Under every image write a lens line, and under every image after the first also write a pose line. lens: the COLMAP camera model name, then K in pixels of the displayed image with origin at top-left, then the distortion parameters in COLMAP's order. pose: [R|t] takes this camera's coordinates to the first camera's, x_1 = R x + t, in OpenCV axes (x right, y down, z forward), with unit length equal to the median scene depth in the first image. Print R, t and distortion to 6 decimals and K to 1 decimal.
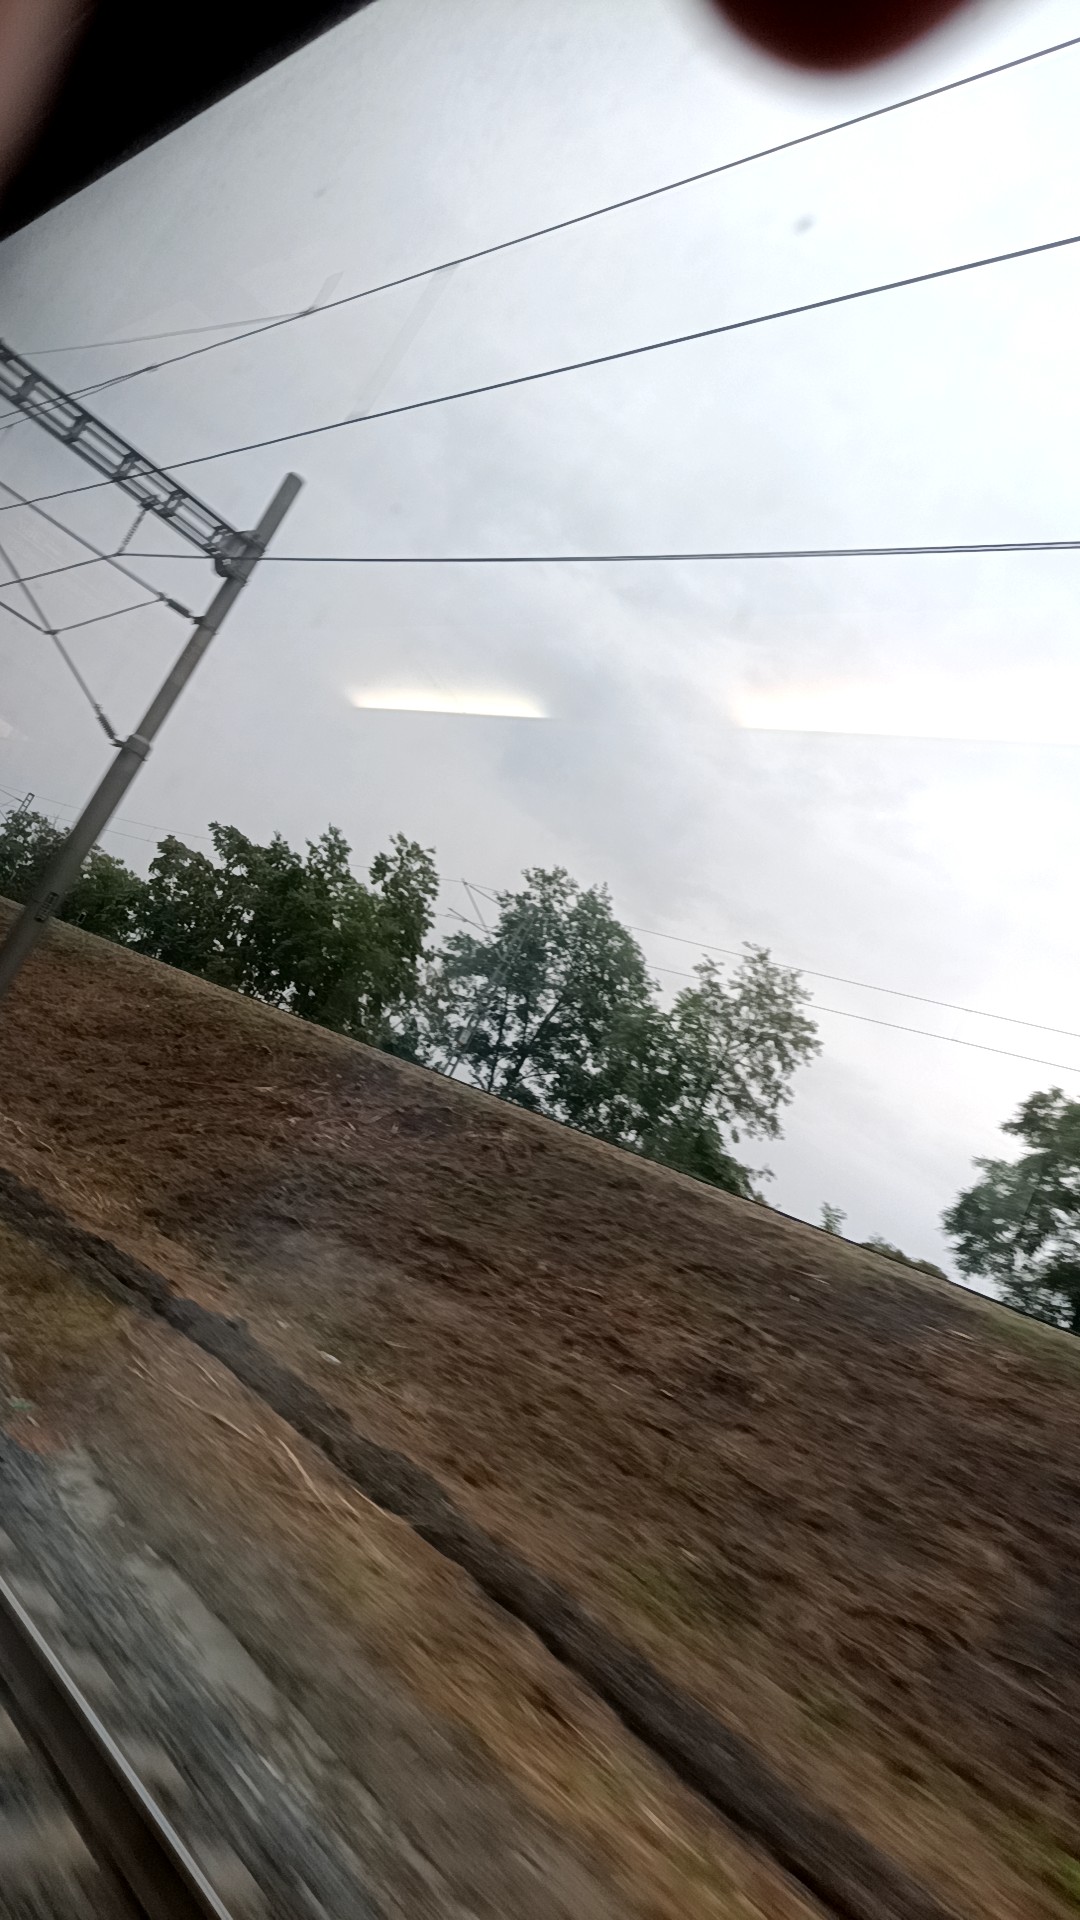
lens RADIAL K [[1453.2, 0, 540.0], [0, 1453.2, 960.0], [0, 0, 1]] dist [0.086995, -0.133063]
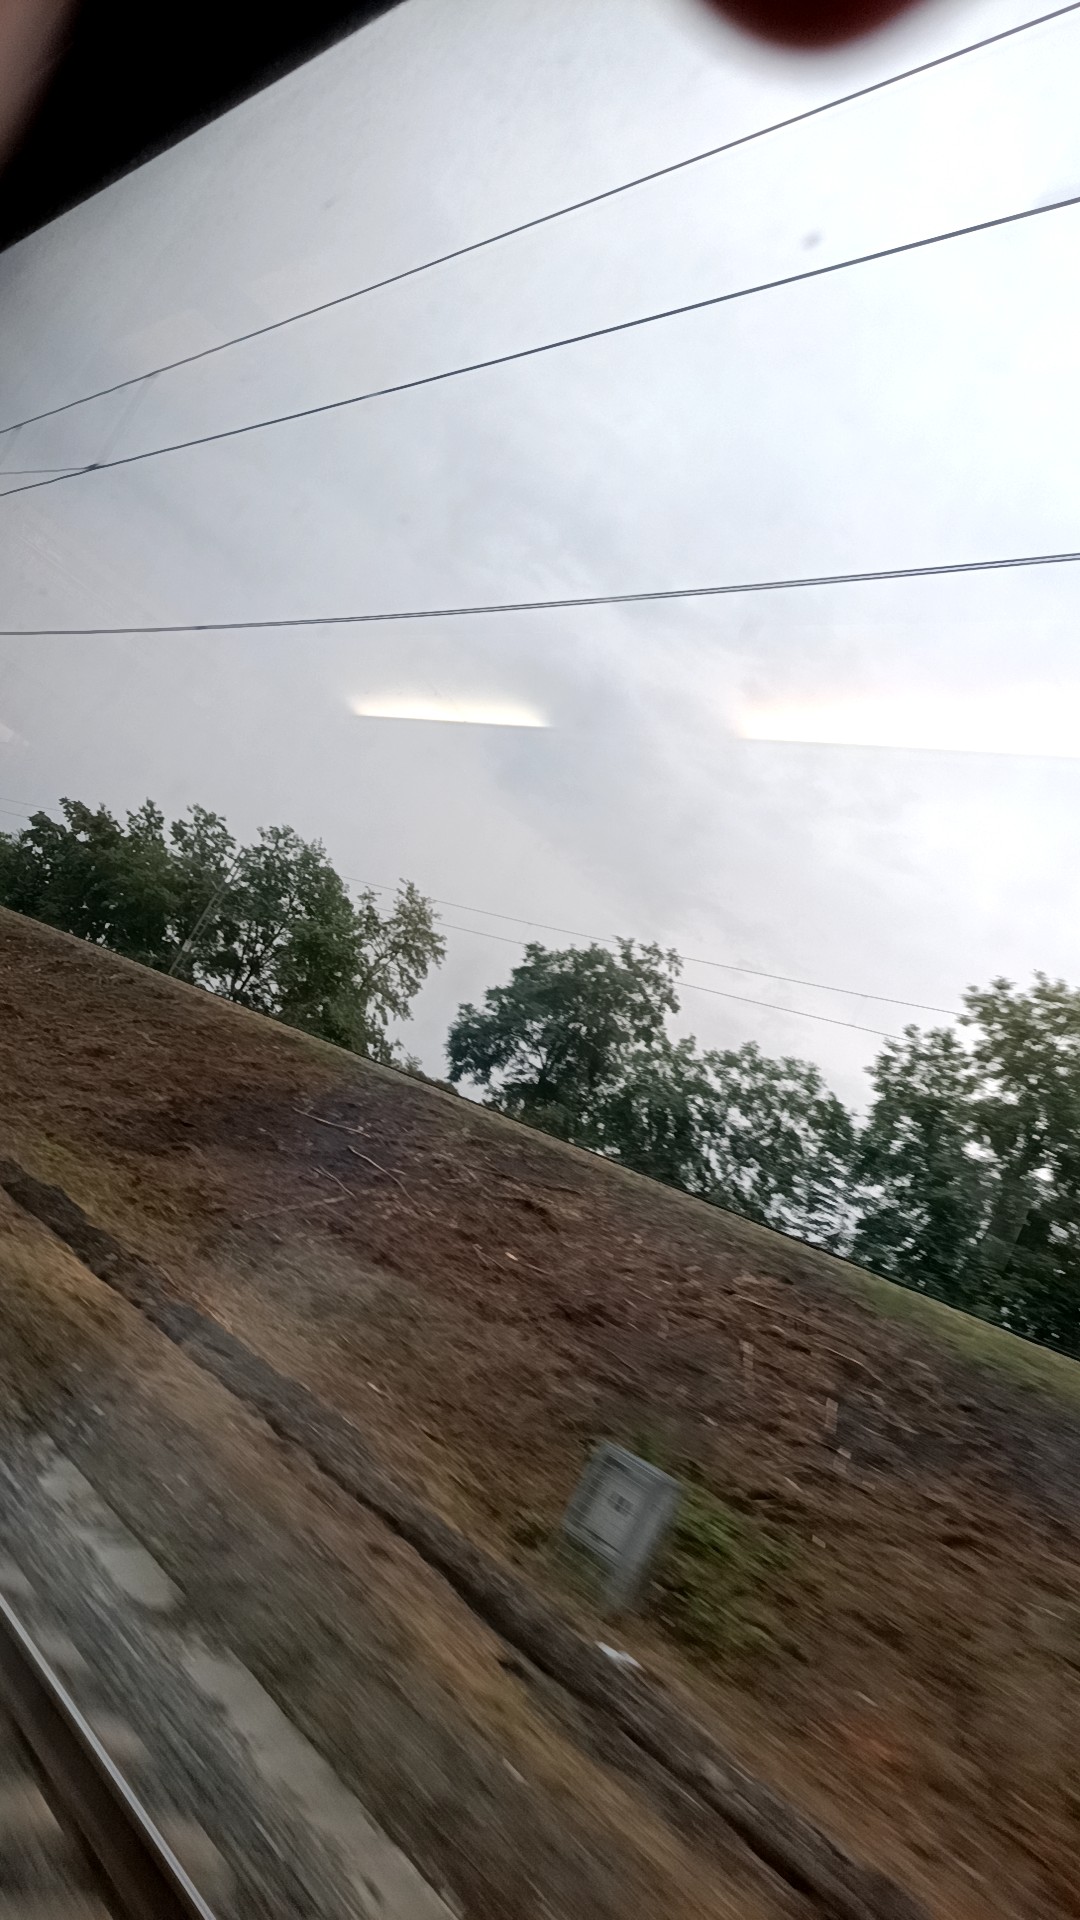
lens RADIAL K [[1453.2, 0, 540.0], [0, 1453.2, 960.0], [0, 0, 1]] dist [0.086995, -0.133063]
pose [[0.999966, 0.008211, 0.000017, 0.322853], [-0.008210, 0.999944, -0.006622, 0.084538], [-0.000071, 0.006622, 0.999978, -0.406236]]
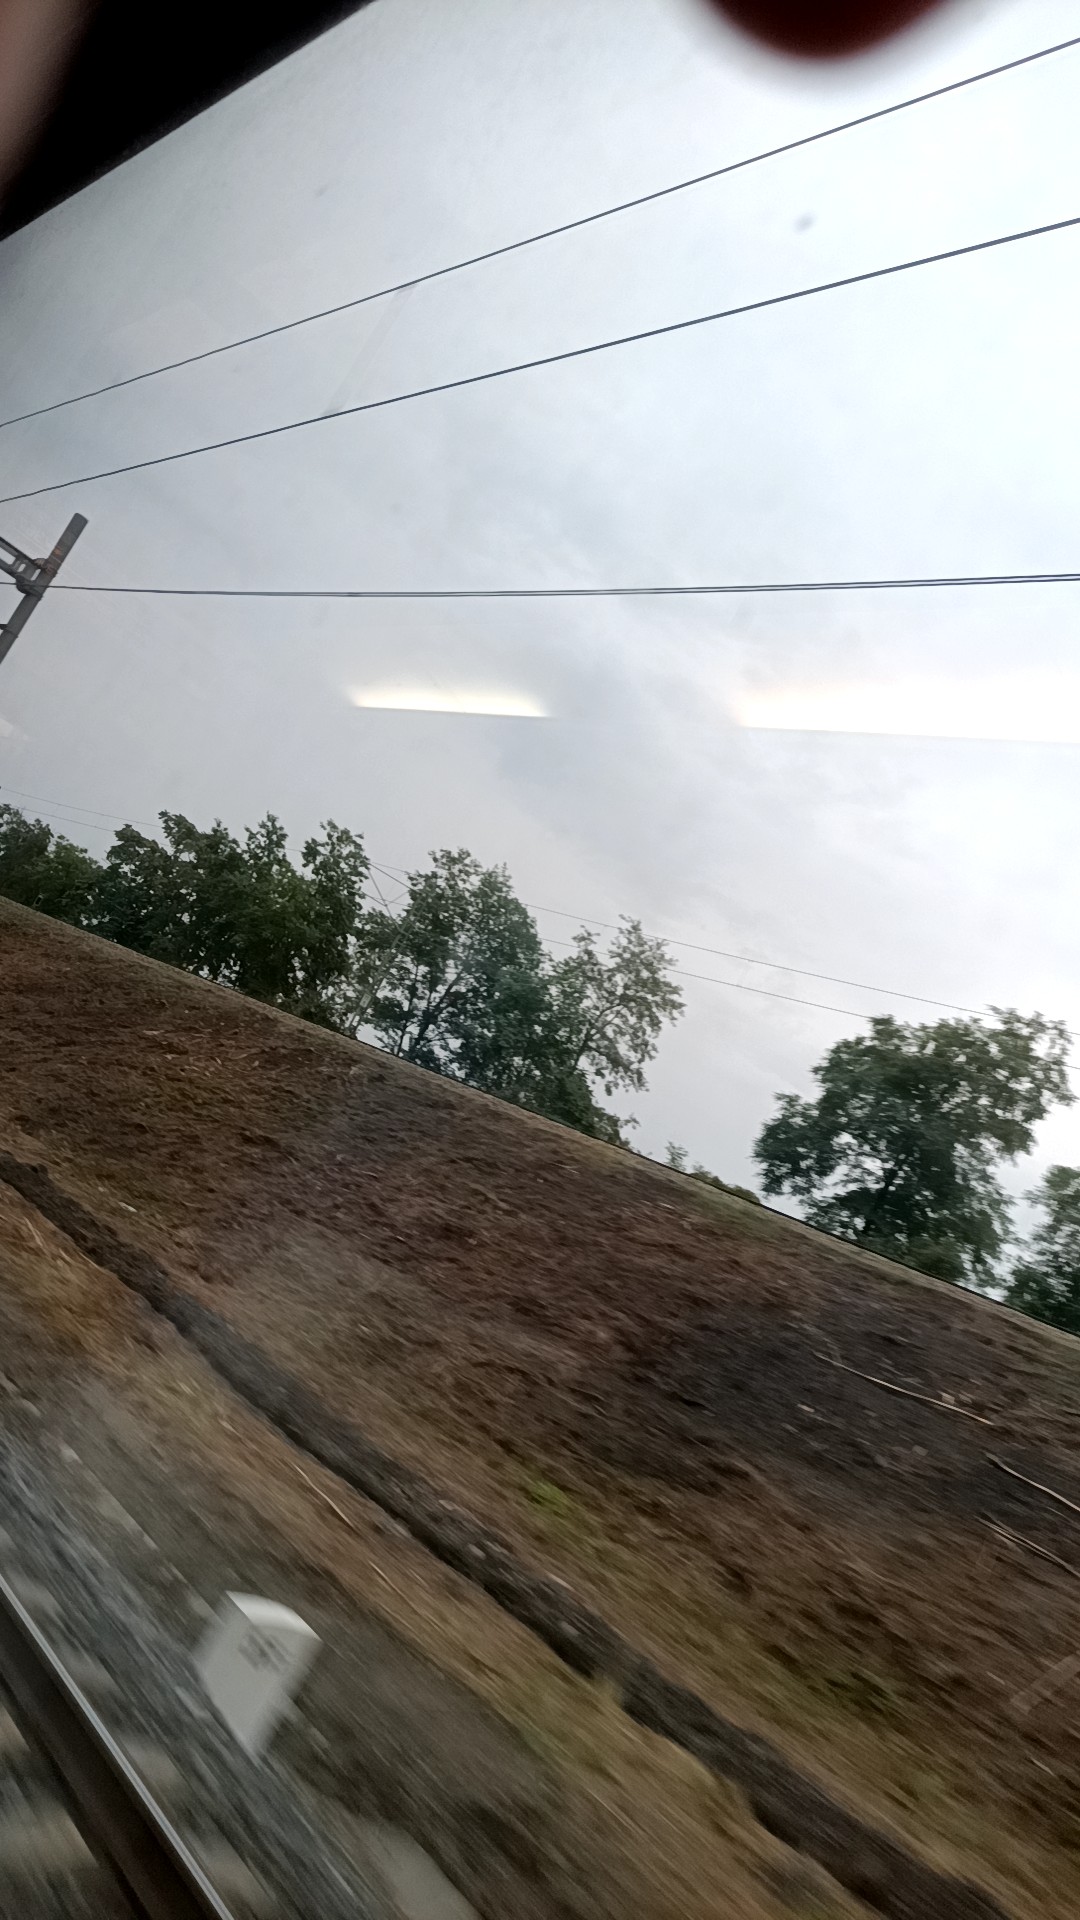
lens RADIAL K [[1453.2, 0, 540.0], [0, 1453.2, 960.0], [0, 0, 1]] dist [0.086995, -0.133063]
pose [[1.000000, -0.000345, -0.000811, 0.096366], [0.000346, 1.000000, 0.000678, 0.025203], [0.000811, -0.000678, 0.999999, -0.121071]]
